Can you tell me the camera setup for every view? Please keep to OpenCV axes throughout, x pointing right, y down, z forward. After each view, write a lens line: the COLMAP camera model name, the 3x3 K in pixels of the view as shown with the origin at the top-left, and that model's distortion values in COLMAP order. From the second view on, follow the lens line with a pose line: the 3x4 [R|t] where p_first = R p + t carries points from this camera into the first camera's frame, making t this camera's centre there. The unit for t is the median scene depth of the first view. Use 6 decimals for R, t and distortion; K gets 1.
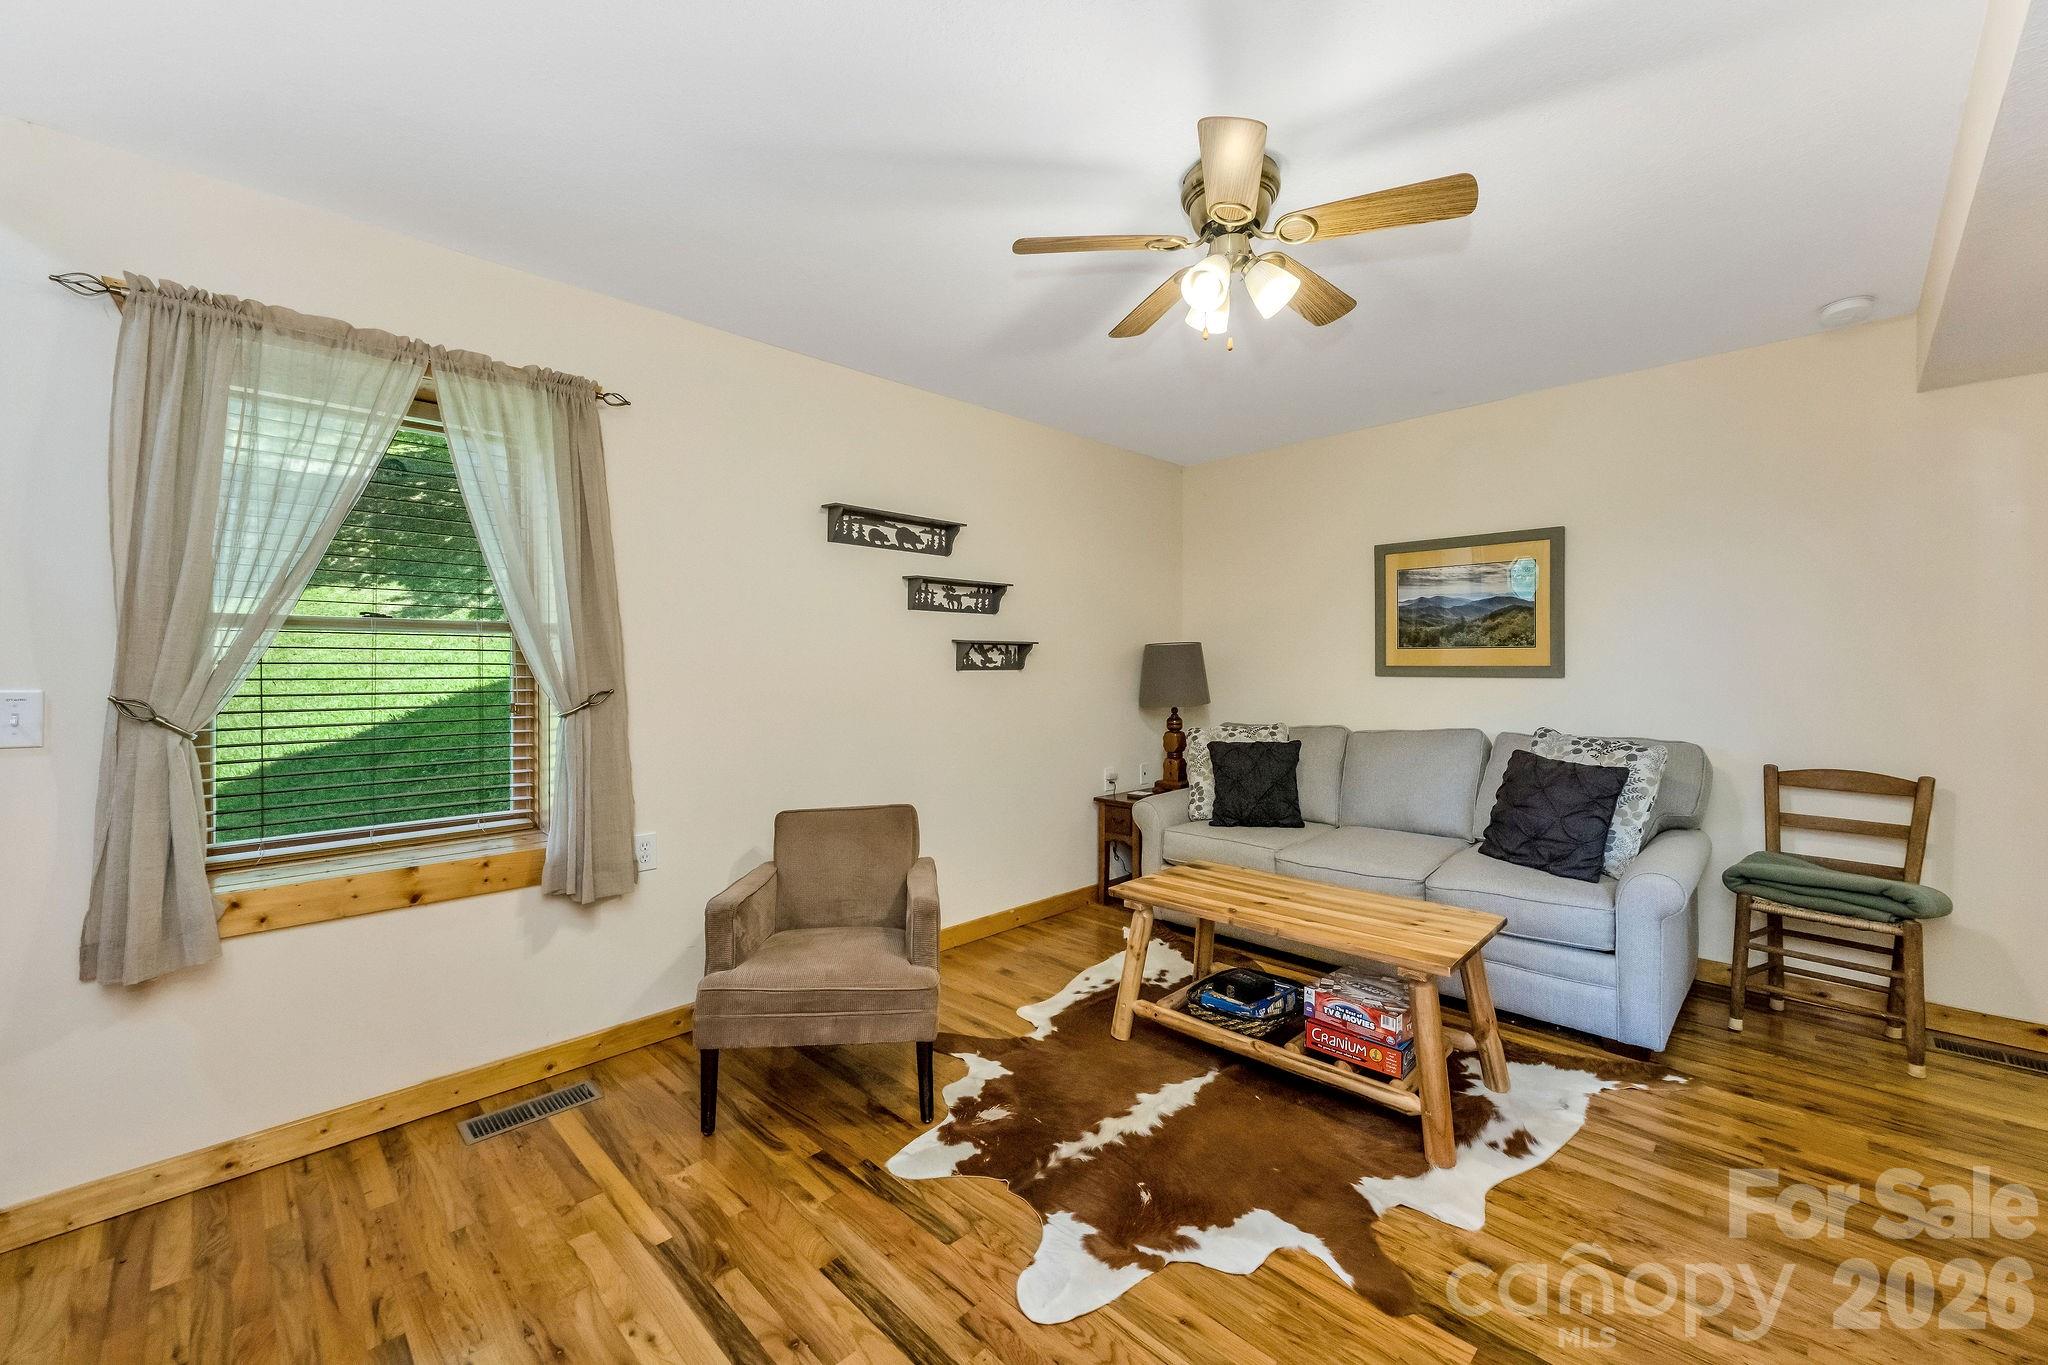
lens RADIAL K [[812.5, 0, 1023.9], [0, 812.5, 673.8], [0, 0, 1]] dist [-0.000542, 0.000083]
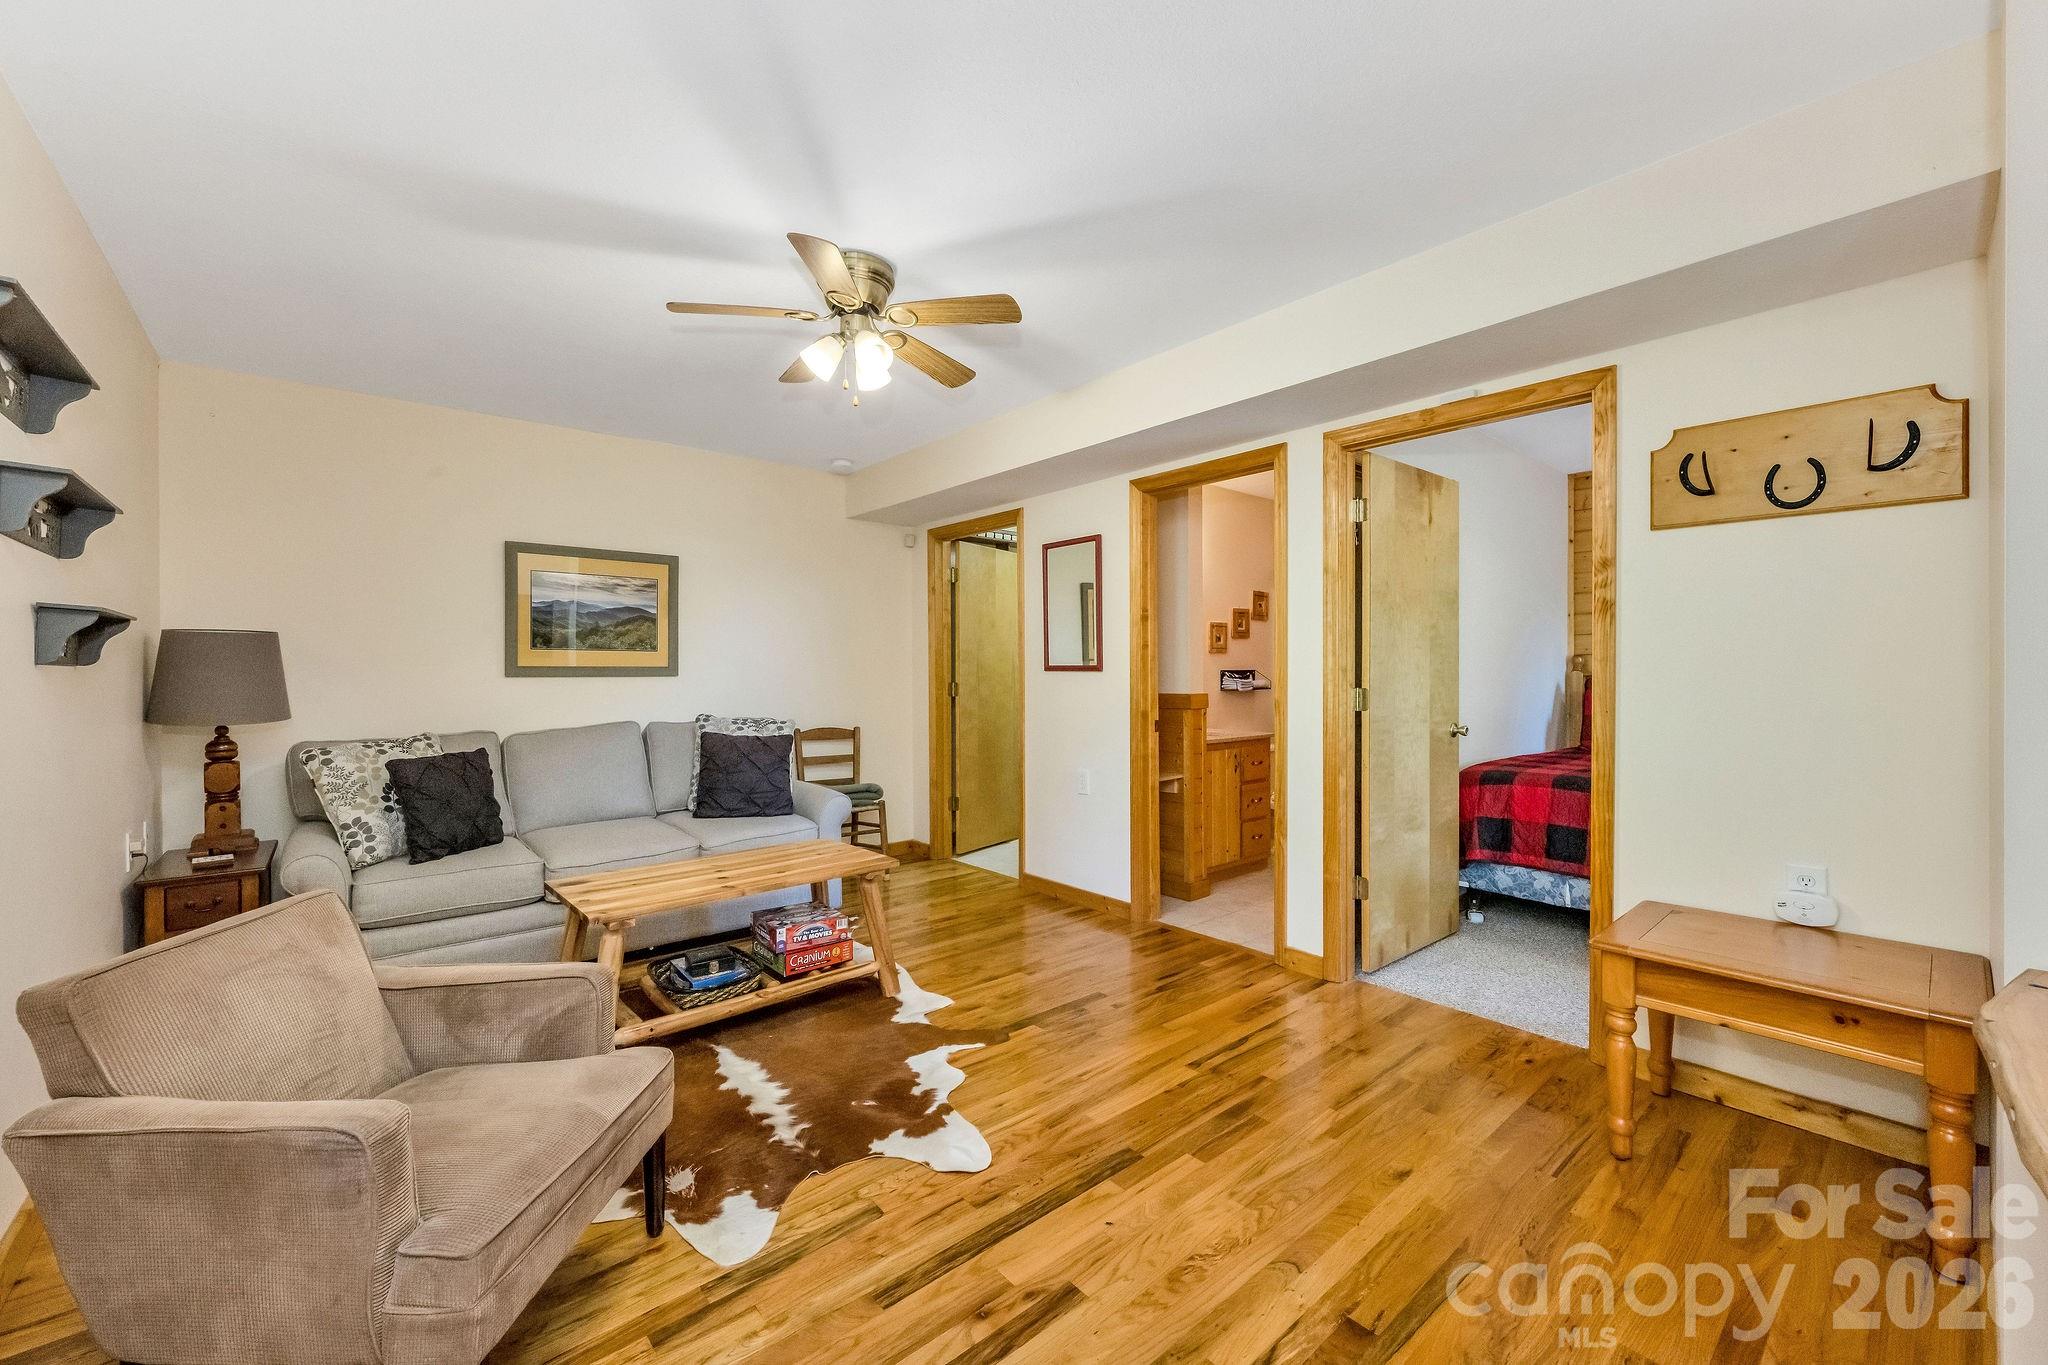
lens RADIAL K [[812.5, 0, 1023.9], [0, 812.5, 673.8], [0, 0, 1]] dist [-0.000542, 0.000083]
pose [[0.074892, 0.003060, 0.997187, -0.559914], [0.015853, 0.999865, -0.004259, 0.015240], [-0.997066, 0.016128, 0.074833, 0.374702]]
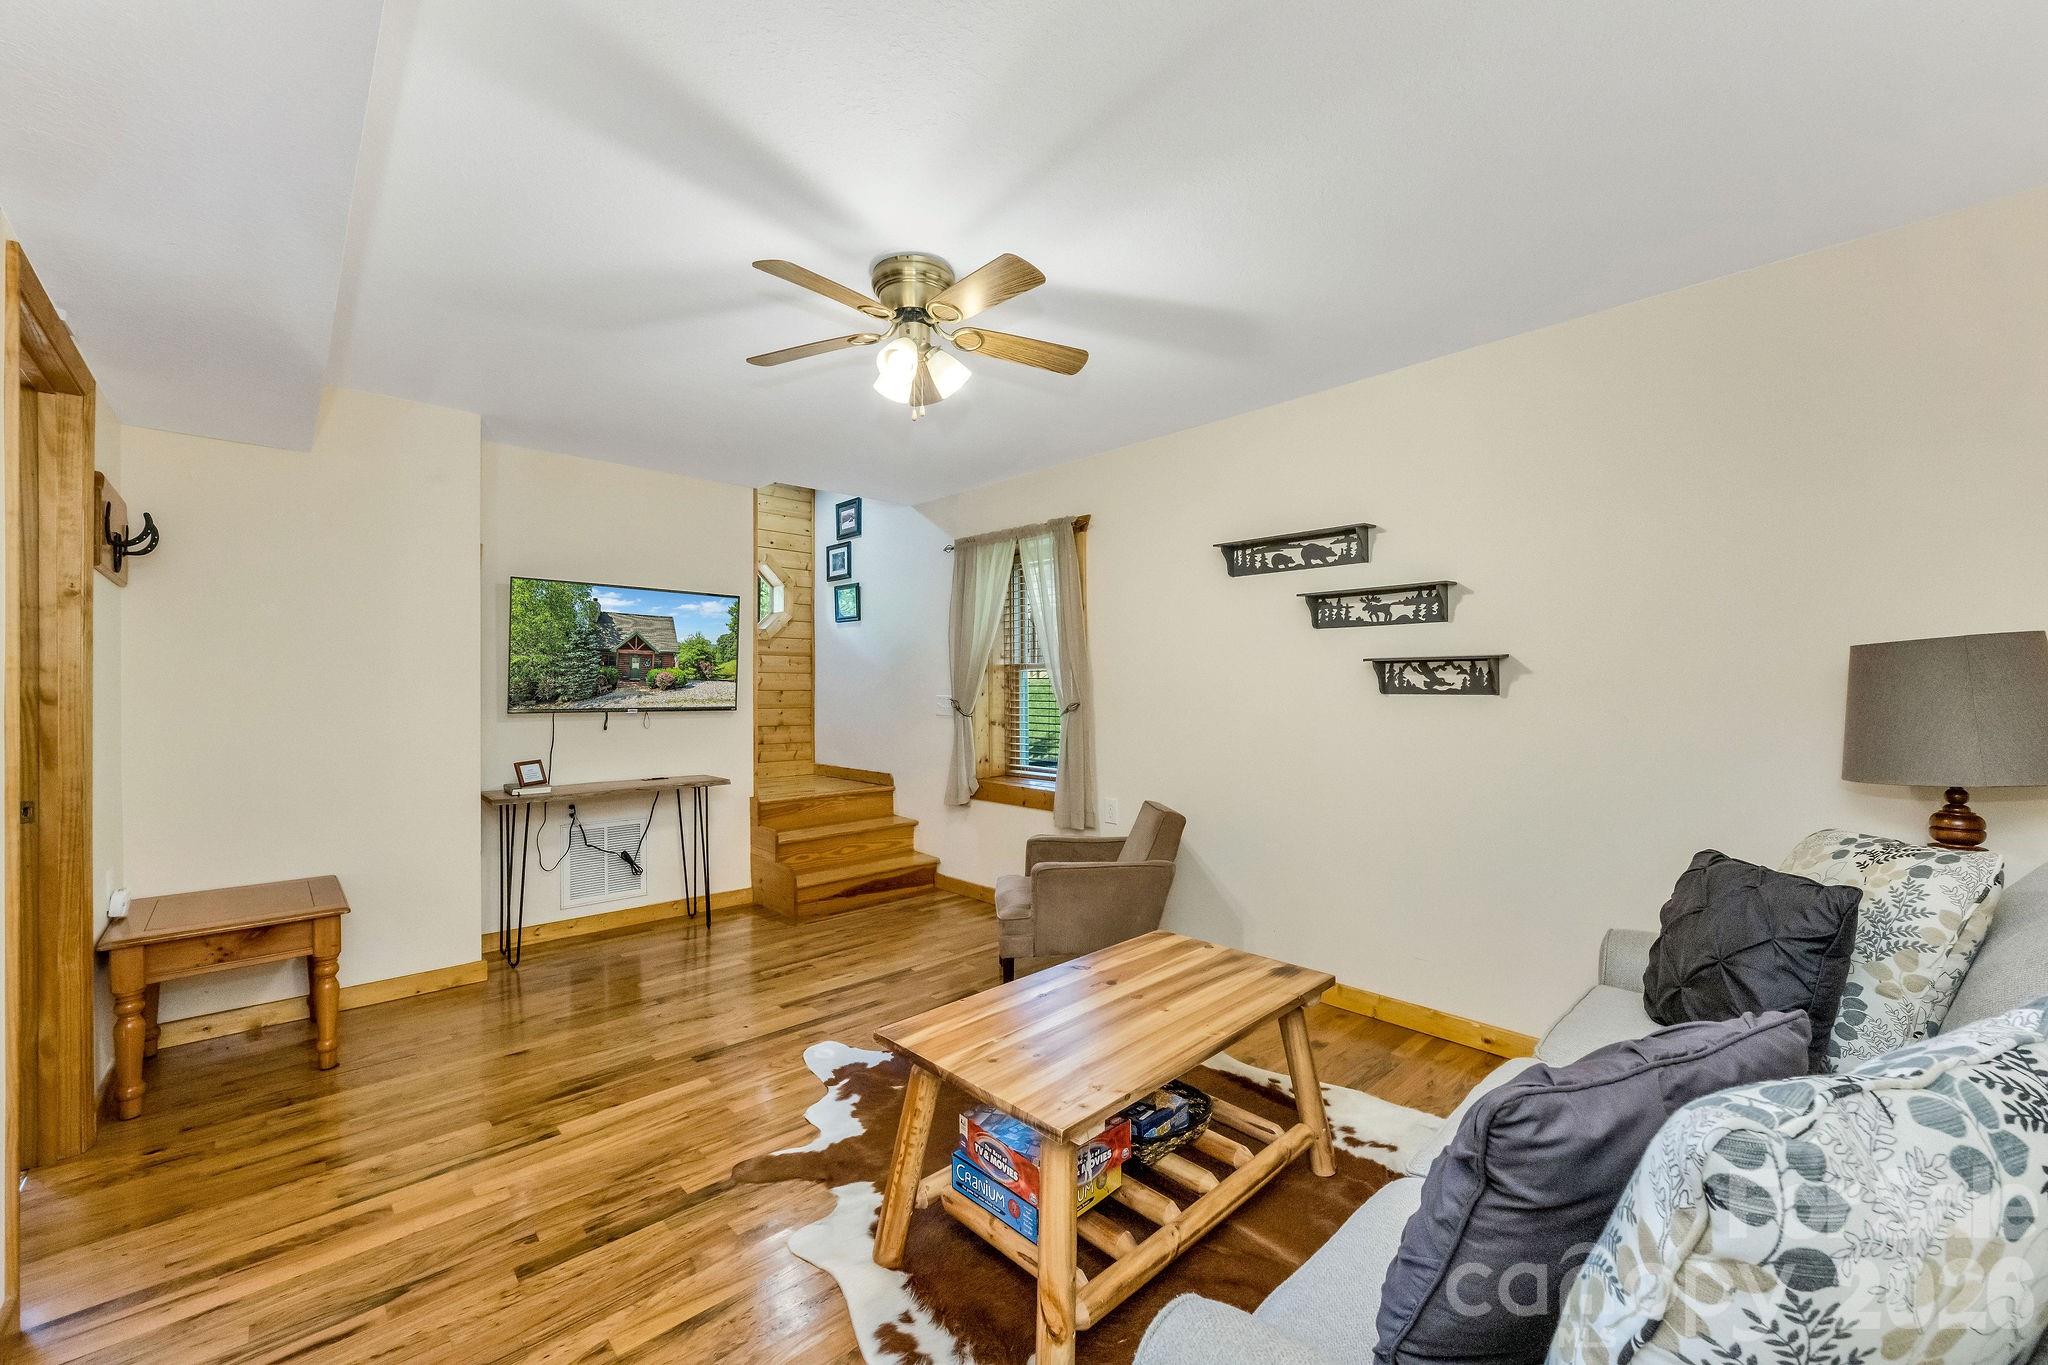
lens RADIAL K [[807.3, 0, 1024.3], [0, 807.3, 695.8], [0, 0, 1]] dist [0.000837, -0.000033]
pose [[-0.030412, 0.012430, -0.999460, 0.805779], [-0.011088, 0.999857, 0.012772, -0.009371], [0.999476, 0.011470, -0.030270, 0.684948]]
